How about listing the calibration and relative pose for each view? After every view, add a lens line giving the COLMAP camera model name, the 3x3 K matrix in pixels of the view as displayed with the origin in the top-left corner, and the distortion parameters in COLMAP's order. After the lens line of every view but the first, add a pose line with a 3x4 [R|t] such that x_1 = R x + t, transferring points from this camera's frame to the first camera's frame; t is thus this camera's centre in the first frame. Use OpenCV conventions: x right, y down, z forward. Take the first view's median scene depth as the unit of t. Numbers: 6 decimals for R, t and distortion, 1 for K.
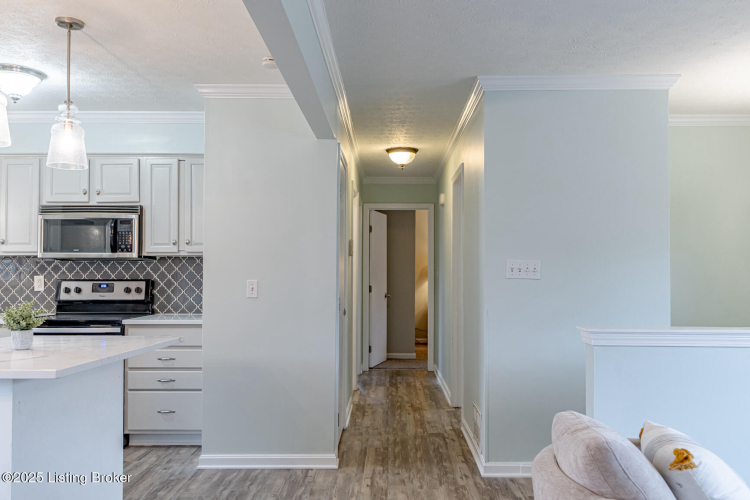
lens RADIAL K [[671.0, 0, 376.1], [0, 671.0, 250.0], [0, 0, 1]] dist [0.005032, 0.000207]
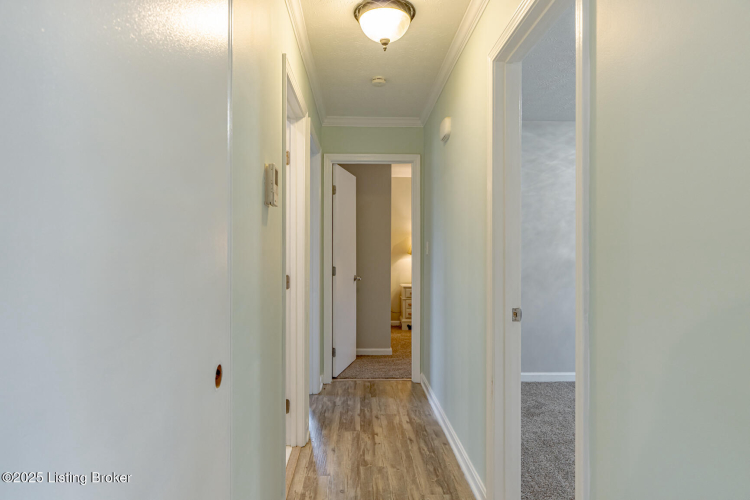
lens RADIAL K [[475.1, 0, 378.3], [0, 475.1, 246.4], [0, 0, 1]] dist [0.001047, -0.000078]
pose [[0.998045, -0.004201, 0.062354, 0.007950], [0.002355, 0.999558, 0.029648, 0.016154], [-0.062451, -0.029443, 0.997614, 0.480291]]
